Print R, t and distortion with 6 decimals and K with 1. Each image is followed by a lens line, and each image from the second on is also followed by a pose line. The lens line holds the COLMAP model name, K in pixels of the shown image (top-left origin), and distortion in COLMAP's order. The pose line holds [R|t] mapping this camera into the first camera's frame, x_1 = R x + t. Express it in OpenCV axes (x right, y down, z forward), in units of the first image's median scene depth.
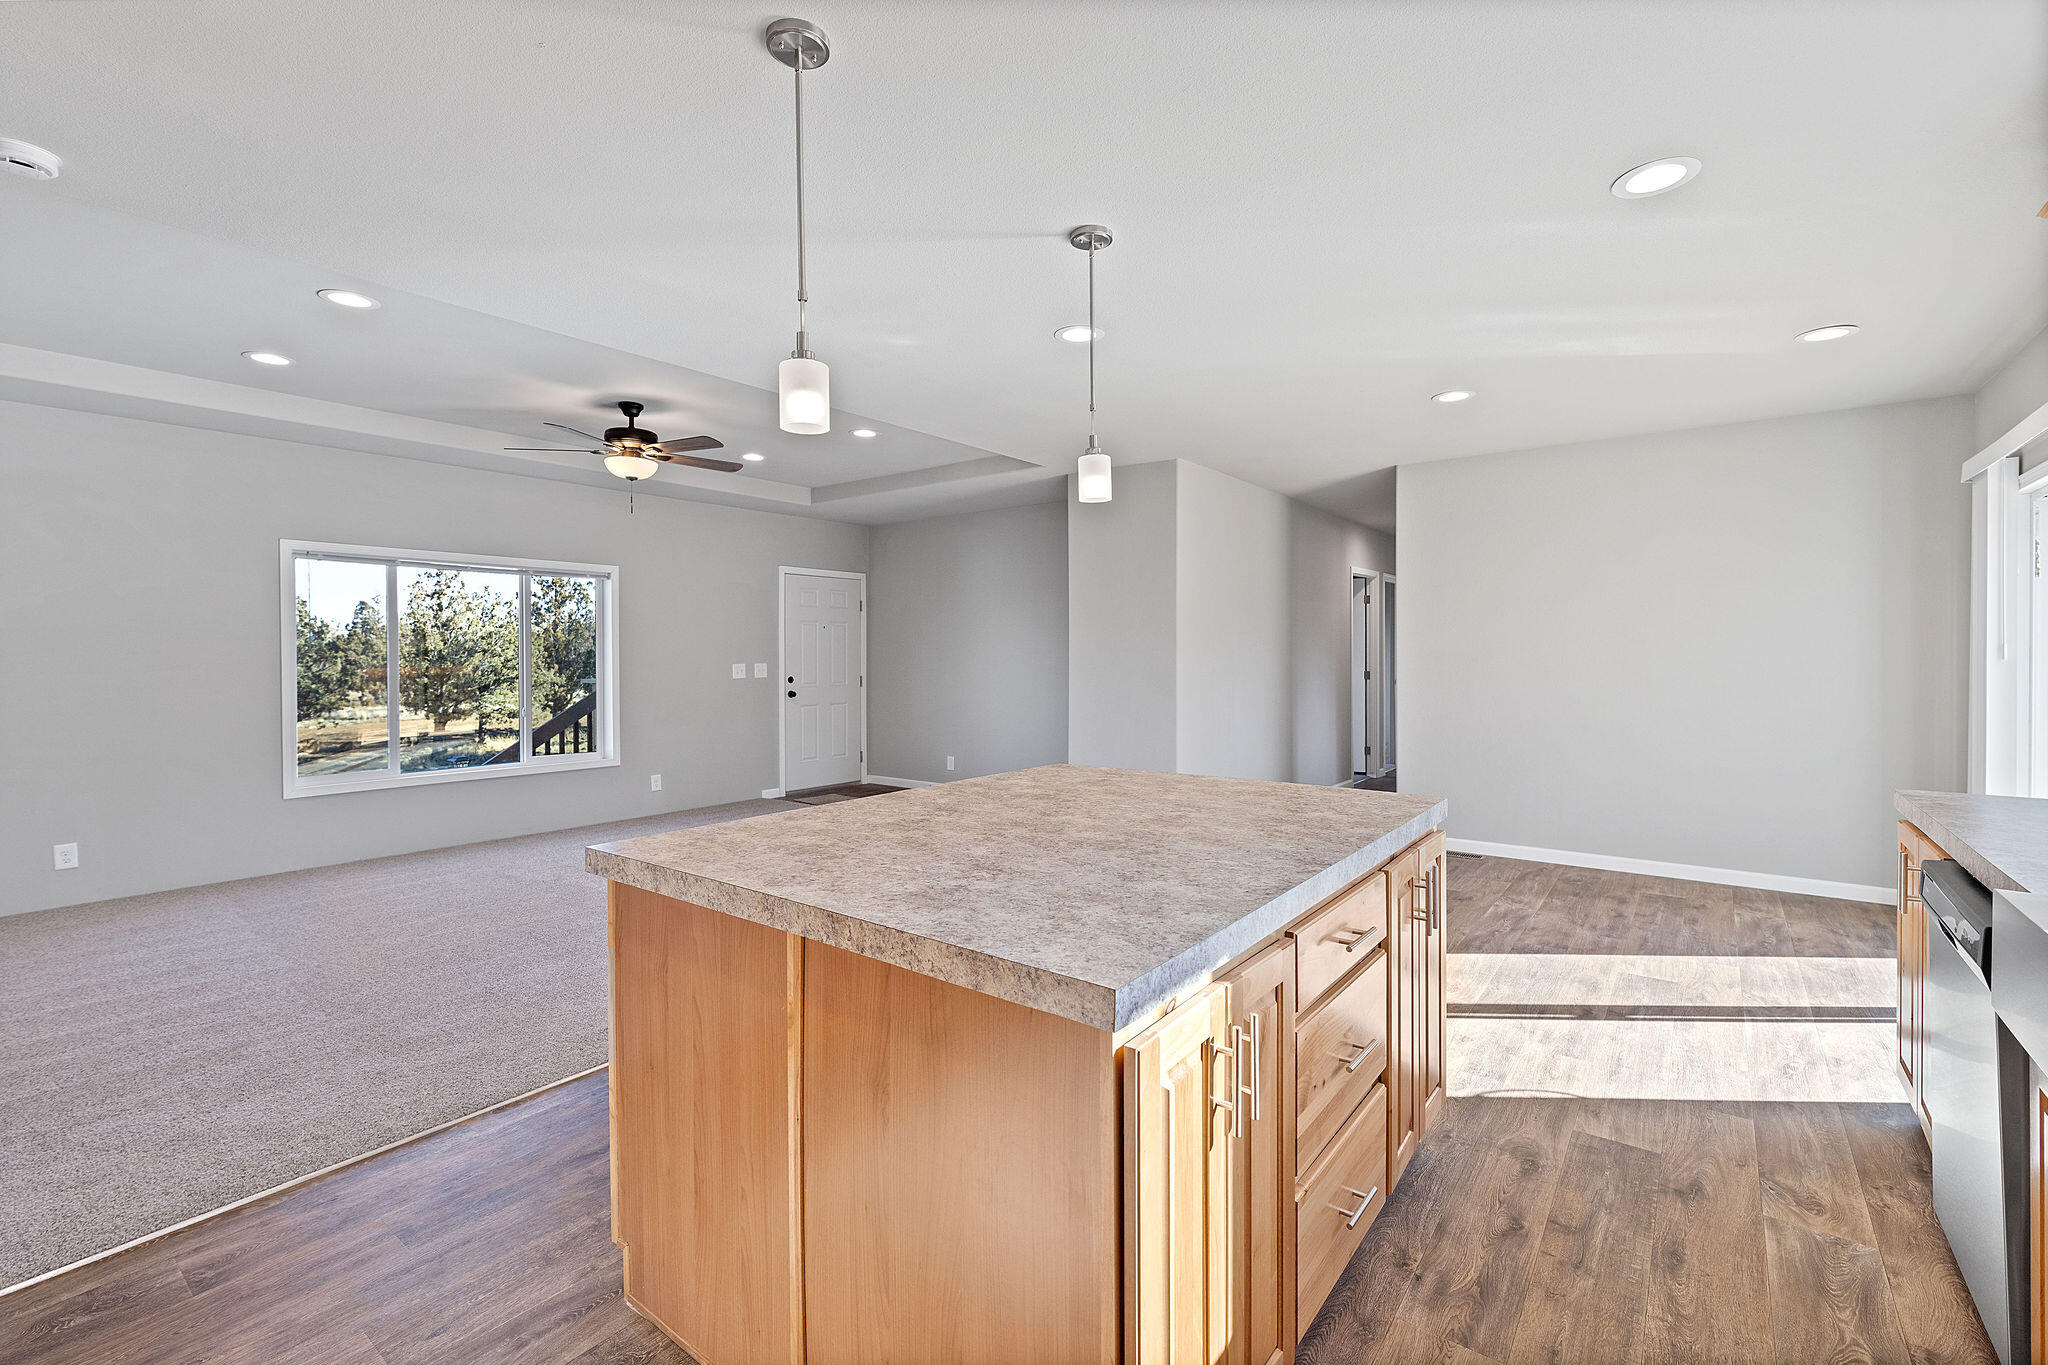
lens RADIAL K [[885.7, 0, 1030.1], [0, 885.7, 664.4], [0, 0, 1]] dist [0.001213, 0.000357]
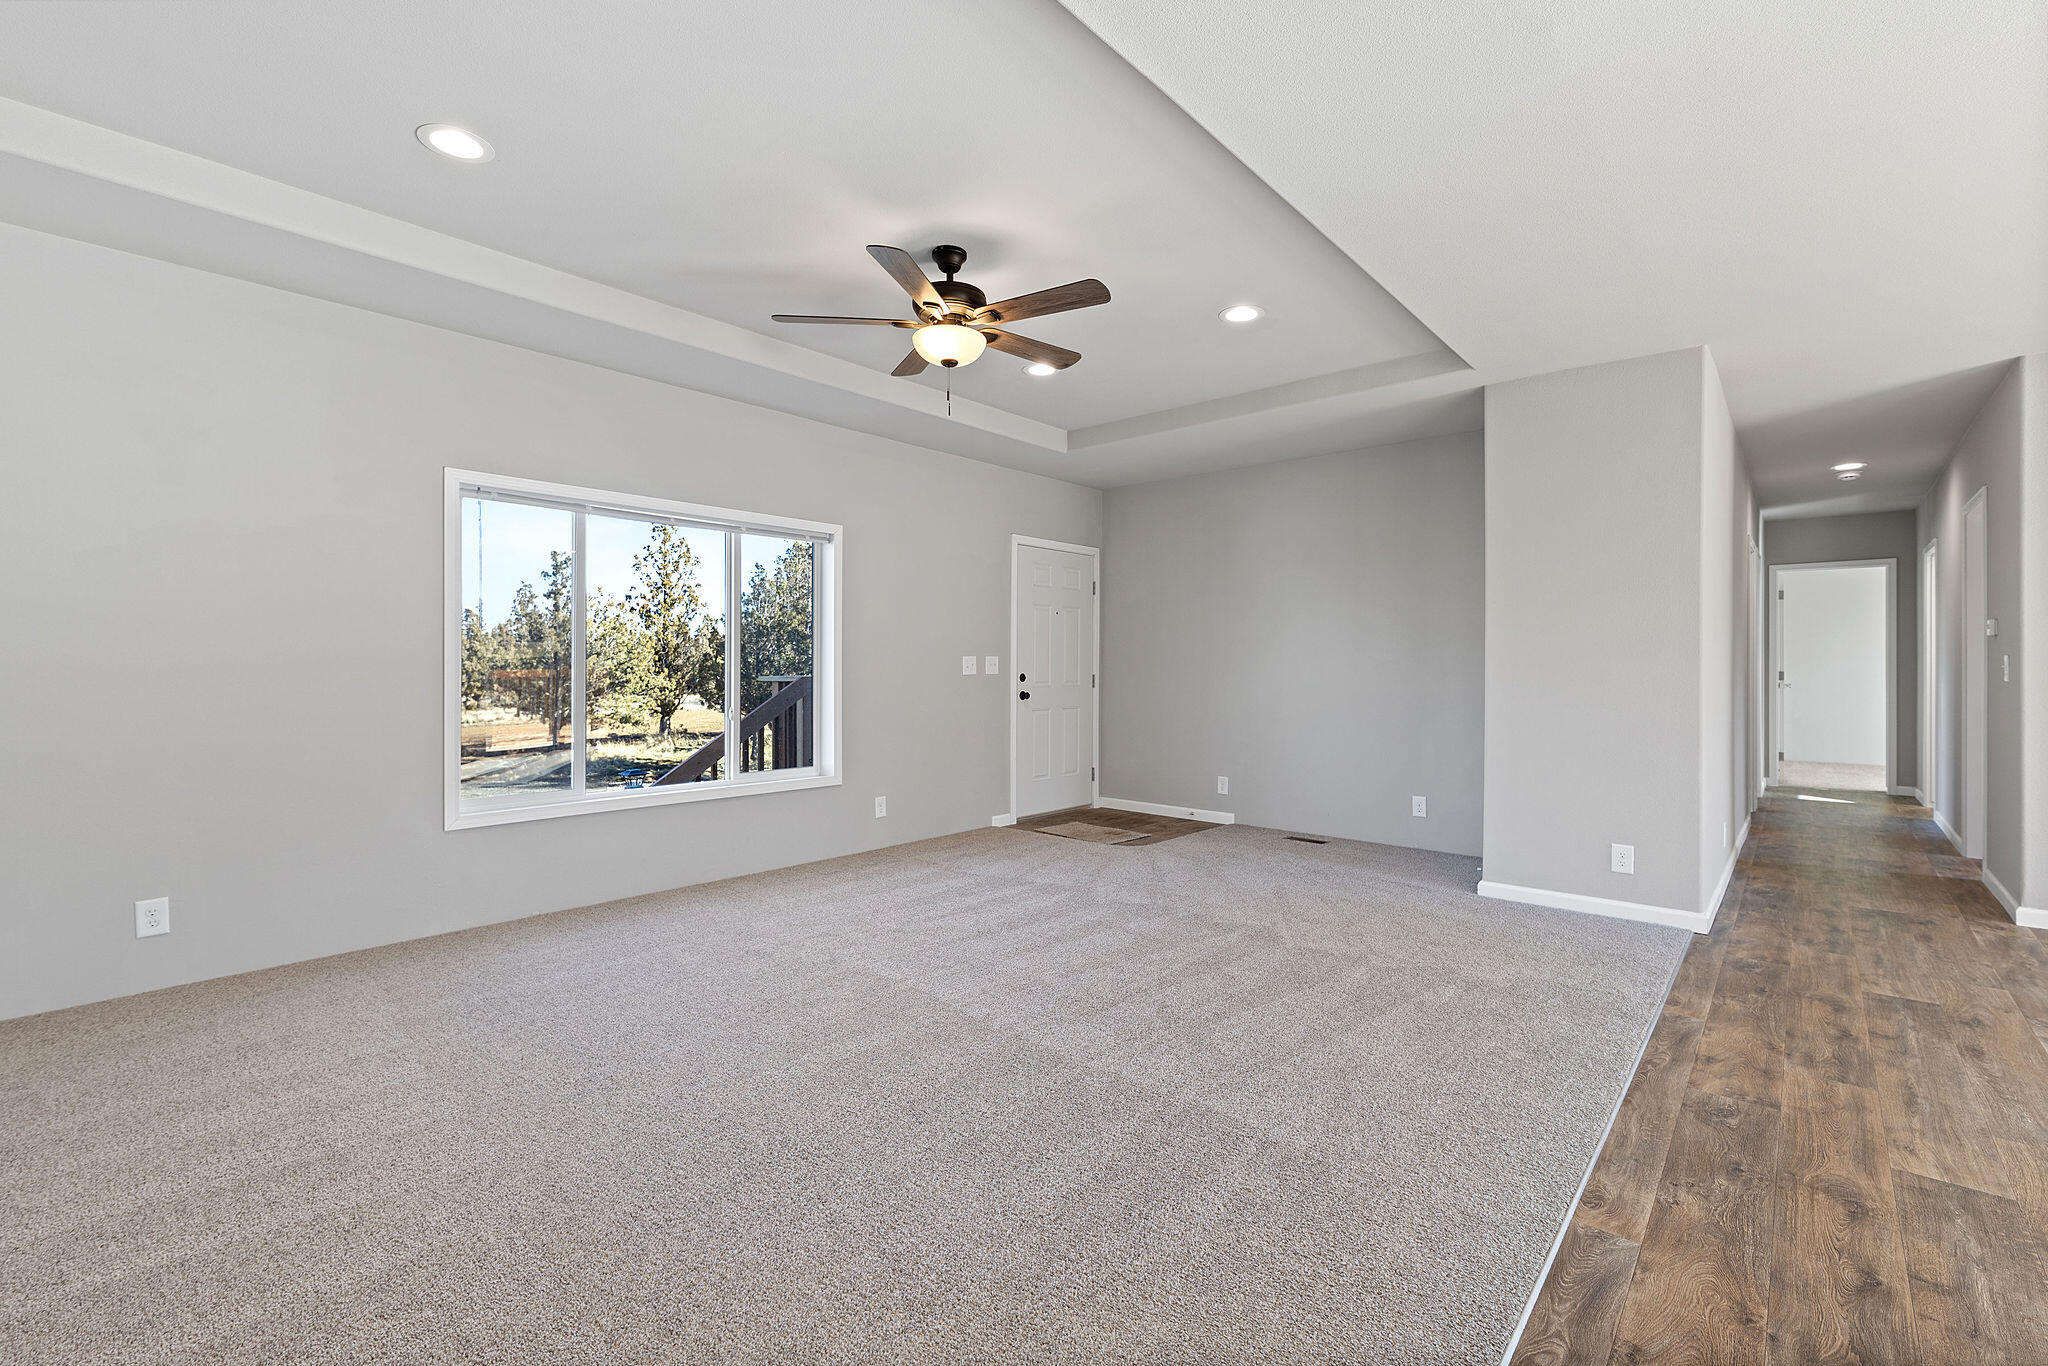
lens RADIAL K [[885.7, 0, 1030.1], [0, 885.7, 664.9], [0, 0, 1]] dist [0.001213, 0.000357]
pose [[0.997056, 0.005627, -0.076468, -0.205046], [-0.006542, 0.999910, -0.011717, 0.015576], [0.076395, 0.012183, 0.997003, 0.207955]]
